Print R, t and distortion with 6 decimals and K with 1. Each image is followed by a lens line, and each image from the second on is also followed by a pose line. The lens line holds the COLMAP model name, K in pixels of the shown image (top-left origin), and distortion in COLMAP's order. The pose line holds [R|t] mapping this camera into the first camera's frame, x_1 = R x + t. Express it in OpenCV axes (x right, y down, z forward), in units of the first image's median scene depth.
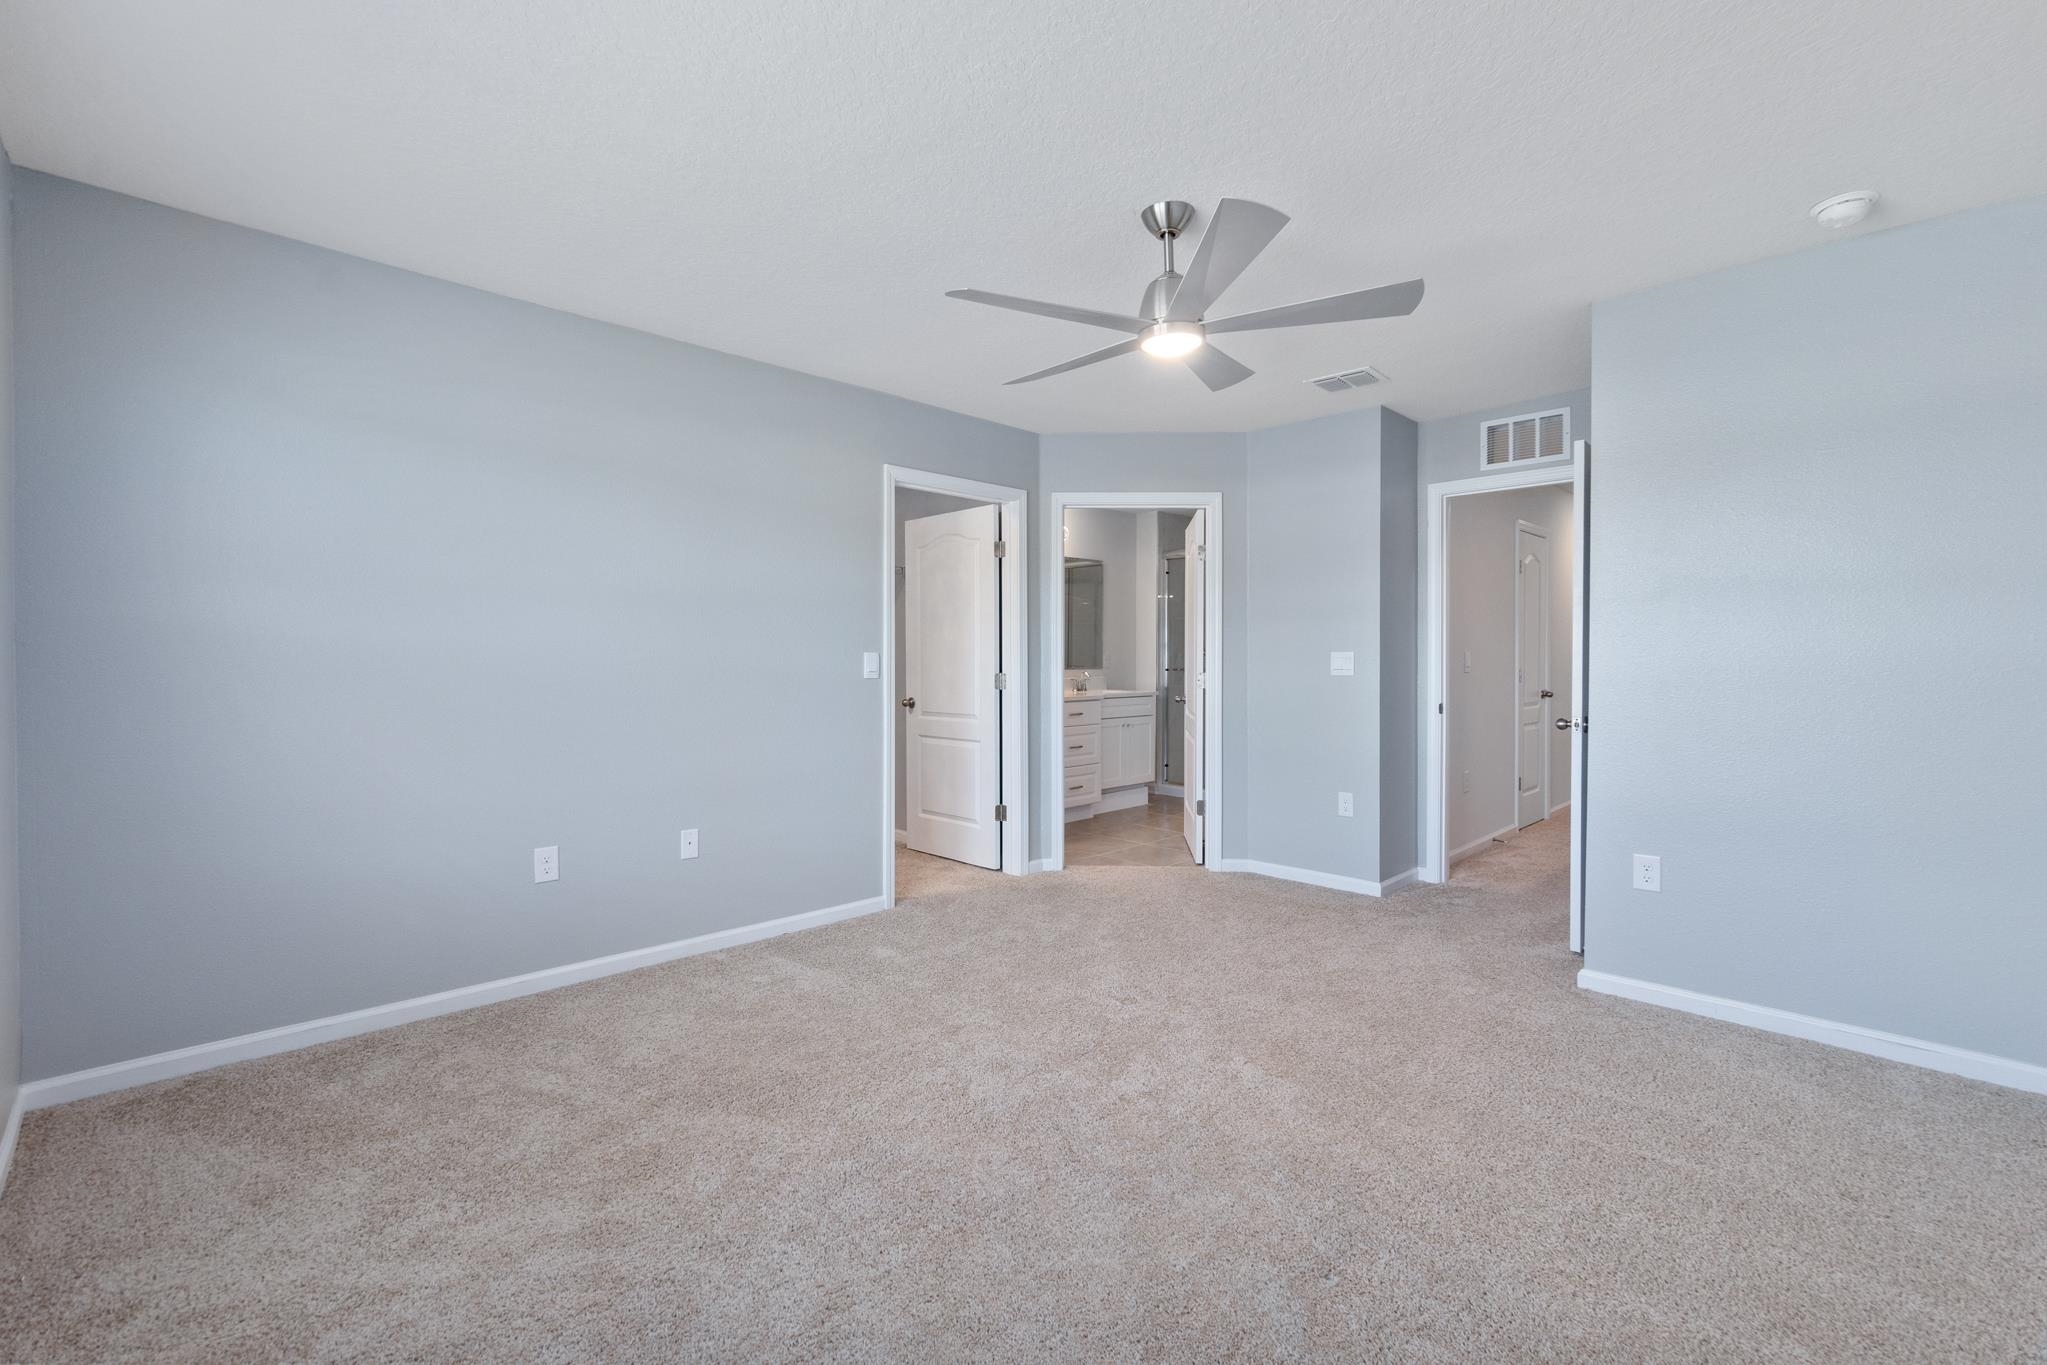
lens RADIAL K [[866.9, 0, 1020.3], [0, 866.9, 671.9], [0, 0, 1]] dist [0.000309, 0.000009]
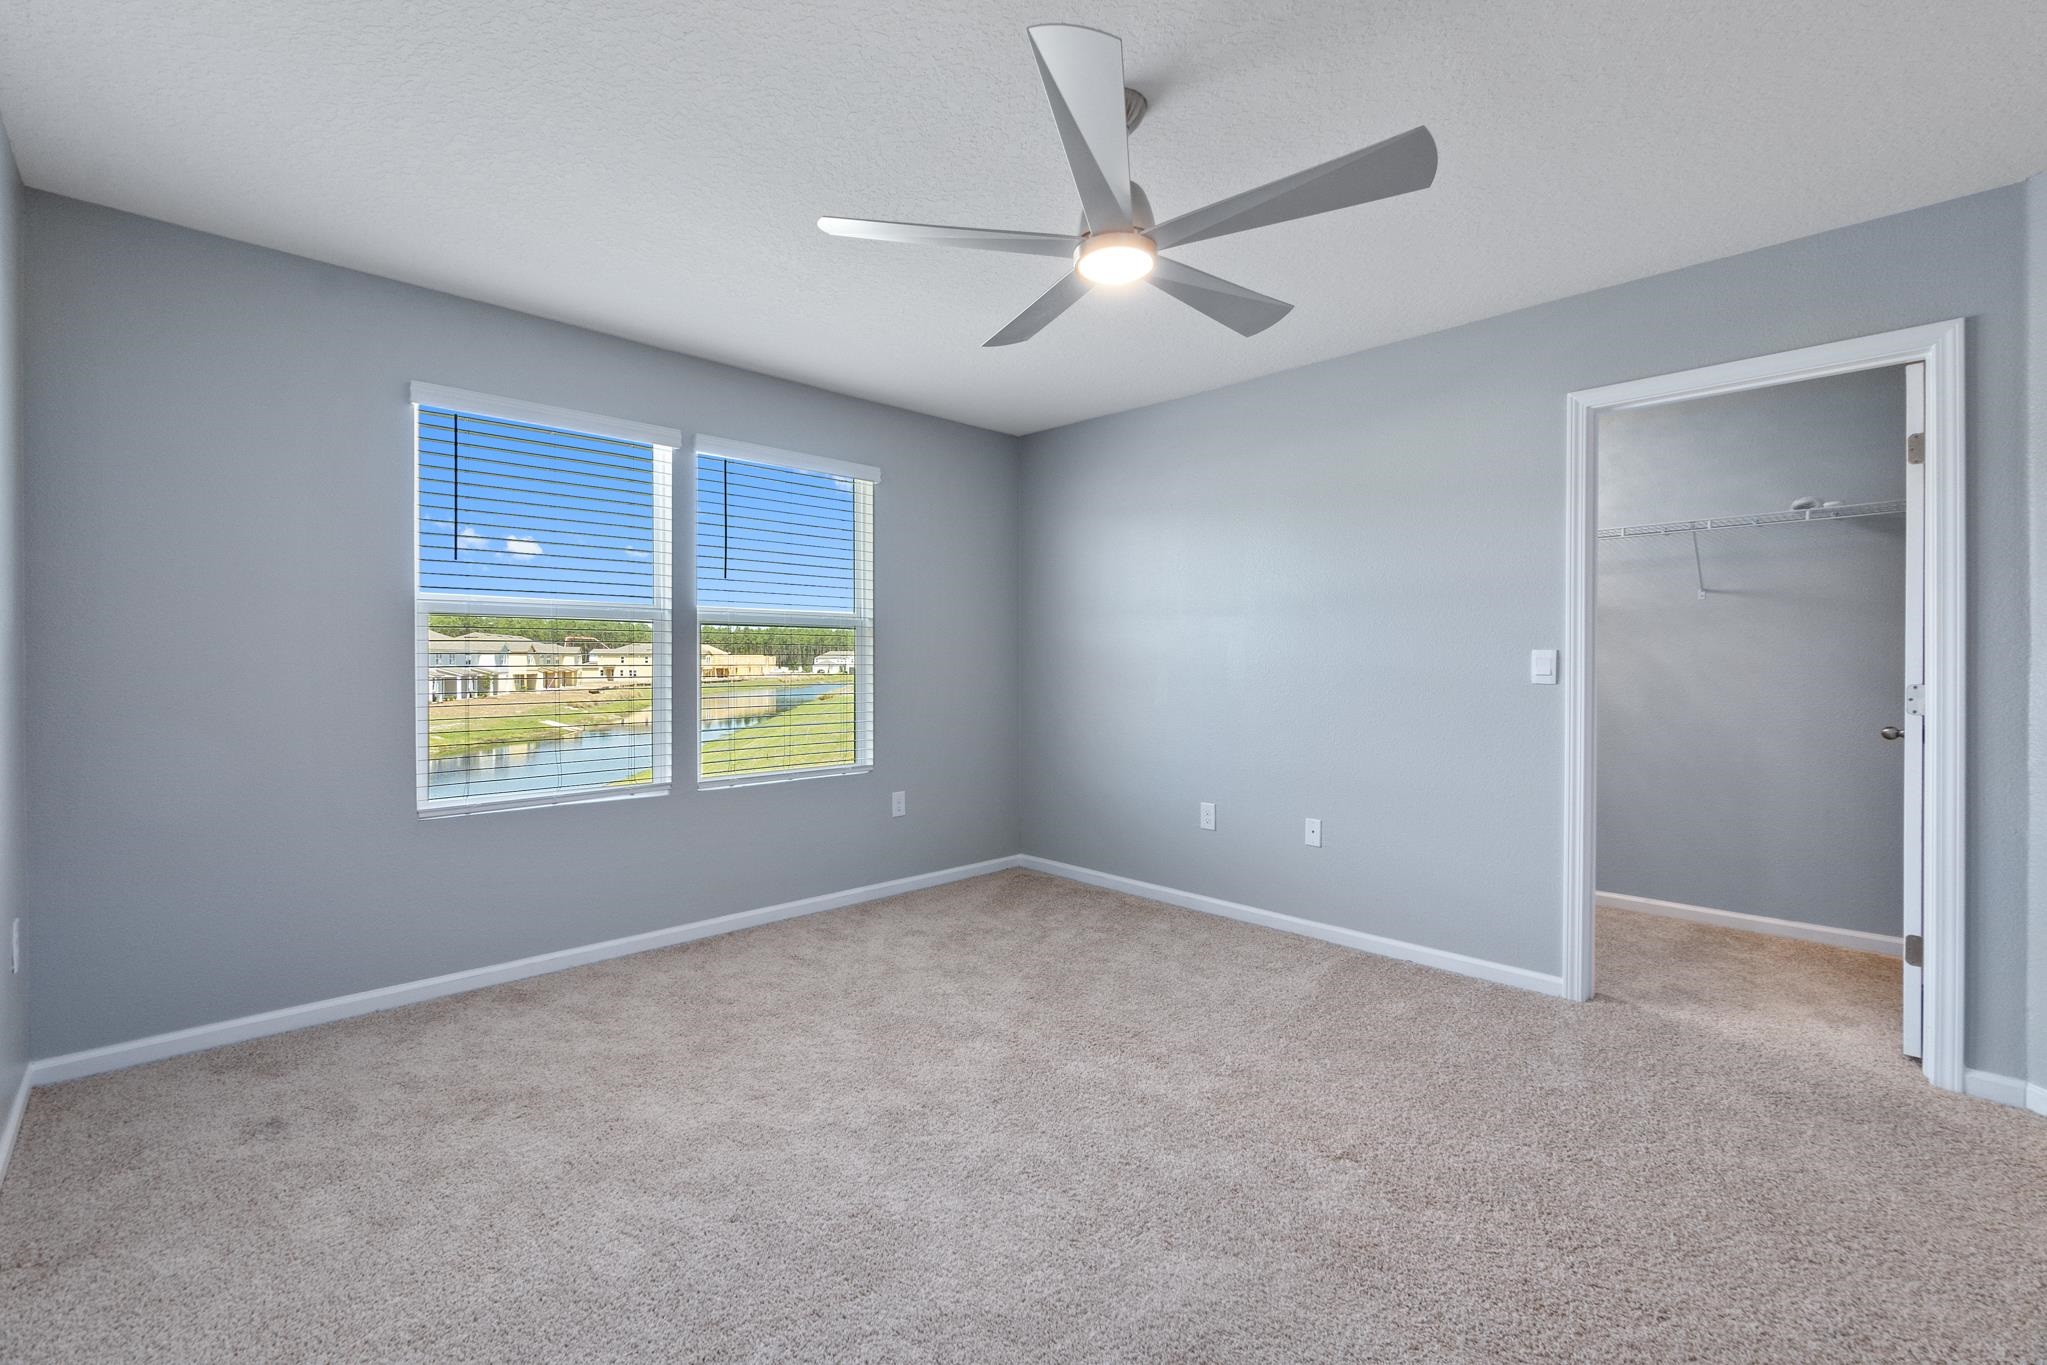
lens RADIAL K [[866.9, 0, 1020.3], [0, 866.9, 671.9], [0, 0, 1]] dist [0.000309, 0.000009]
pose [[0.007332, 0.006890, -0.999949, 0.763153], [-0.009361, 0.999933, 0.006821, -0.003430], [0.999929, 0.009311, 0.007396, 0.704697]]
